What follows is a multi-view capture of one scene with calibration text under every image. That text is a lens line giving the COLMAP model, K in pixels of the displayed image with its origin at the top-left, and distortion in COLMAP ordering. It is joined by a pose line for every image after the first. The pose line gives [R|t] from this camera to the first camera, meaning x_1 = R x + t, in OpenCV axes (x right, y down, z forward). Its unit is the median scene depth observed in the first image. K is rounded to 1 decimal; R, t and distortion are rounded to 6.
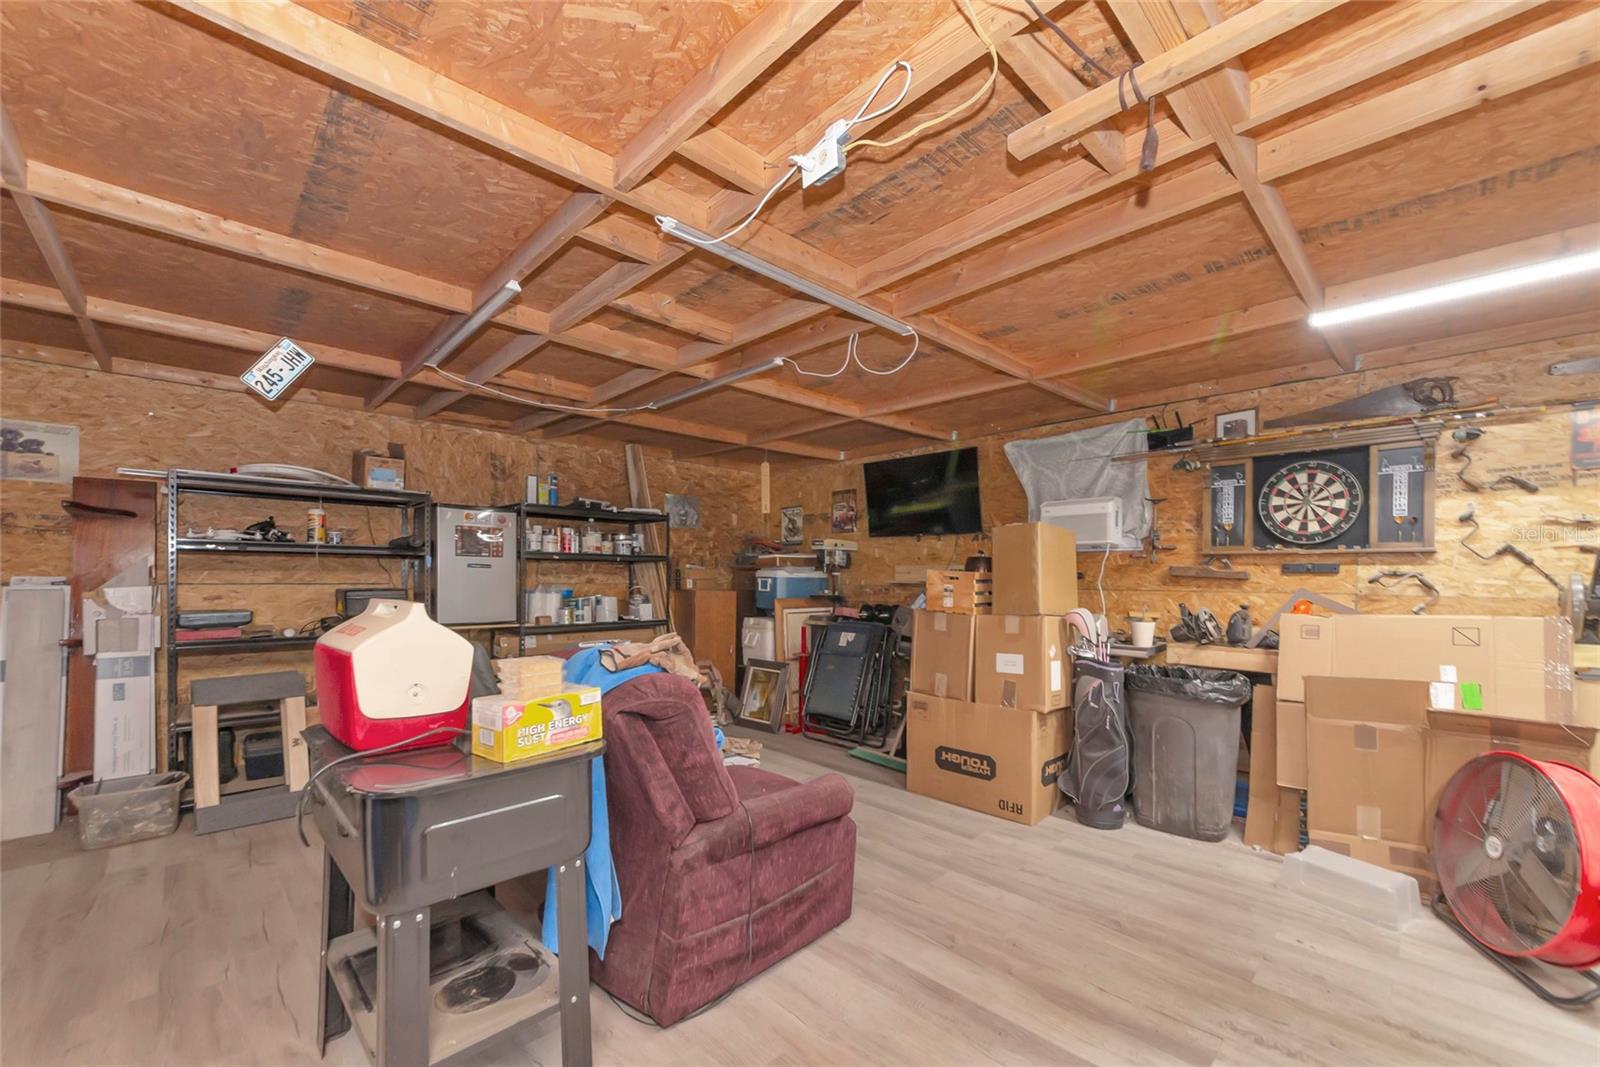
lens RADIAL K [[644.1, 0, 804.8], [0, 644.1, 575.0], [0, 0, 1]] dist [-0.003640, -0.002279]
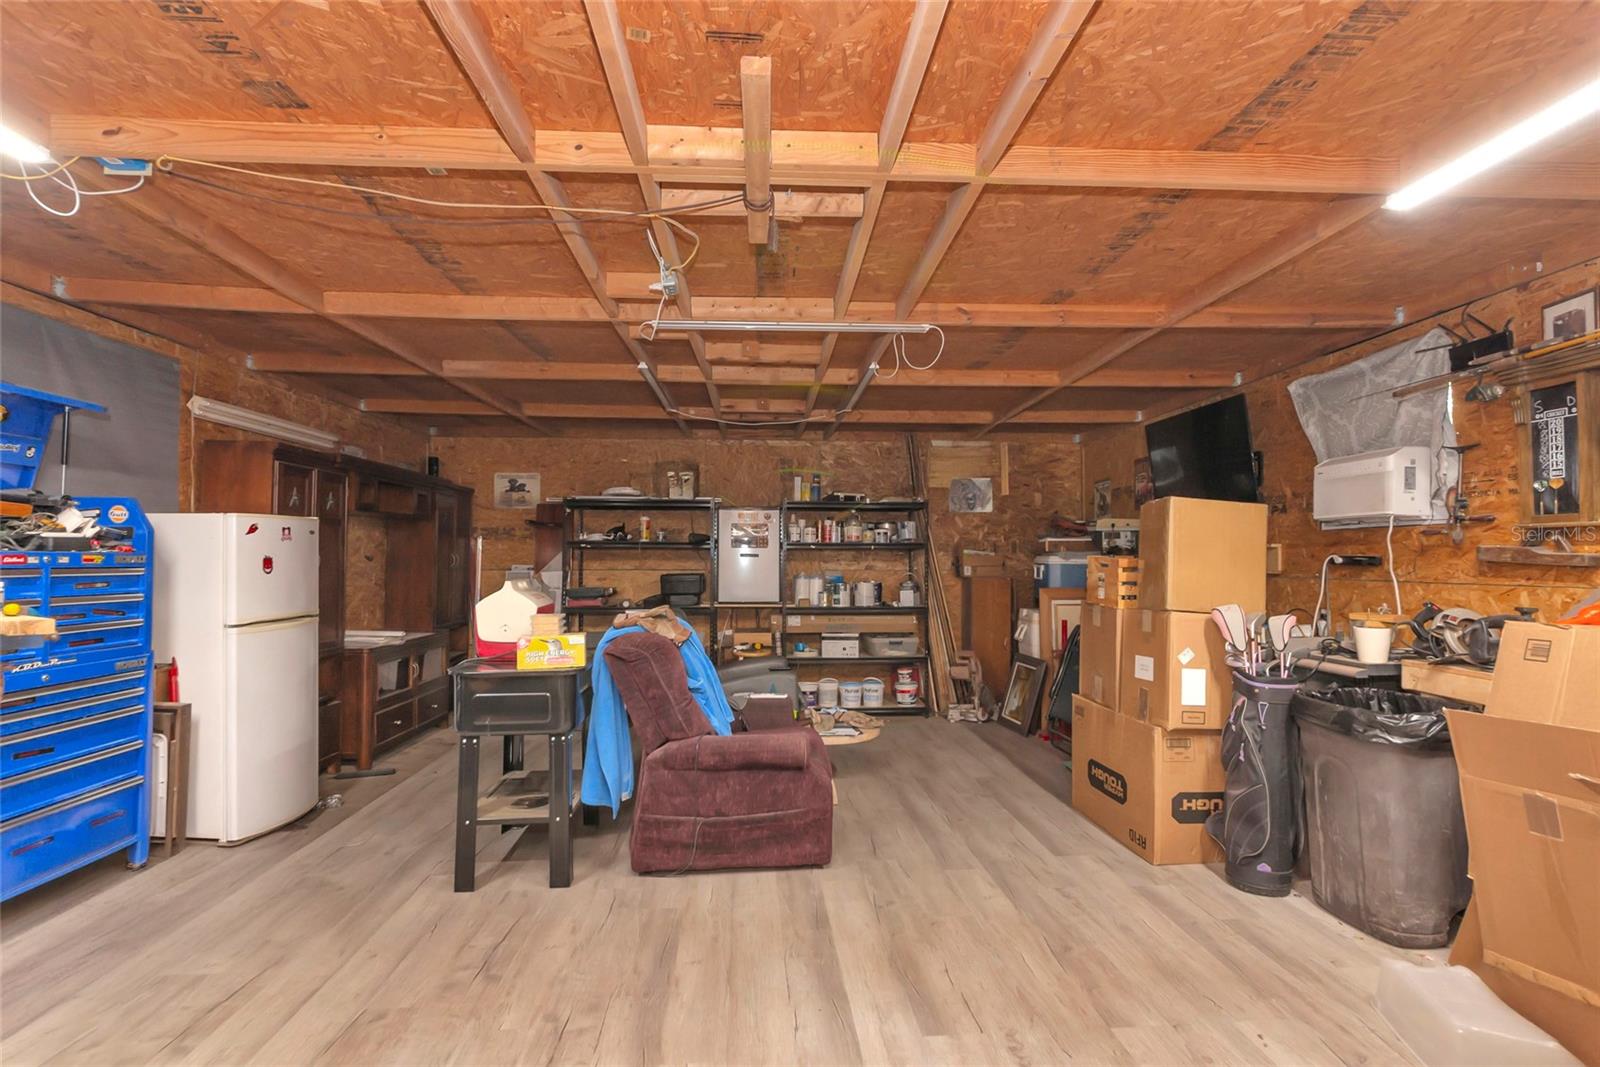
lens RADIAL K [[773.1, 0, 801.6], [0, 773.1, 541.7], [0, 0, 1]] dist [-0.002026, -0.001128]
pose [[0.755982, -0.020707, -0.654265, 0.563154], [0.005752, 0.999671, -0.024993, -0.003427], [0.654567, 0.015131, 0.755852, -0.045932]]
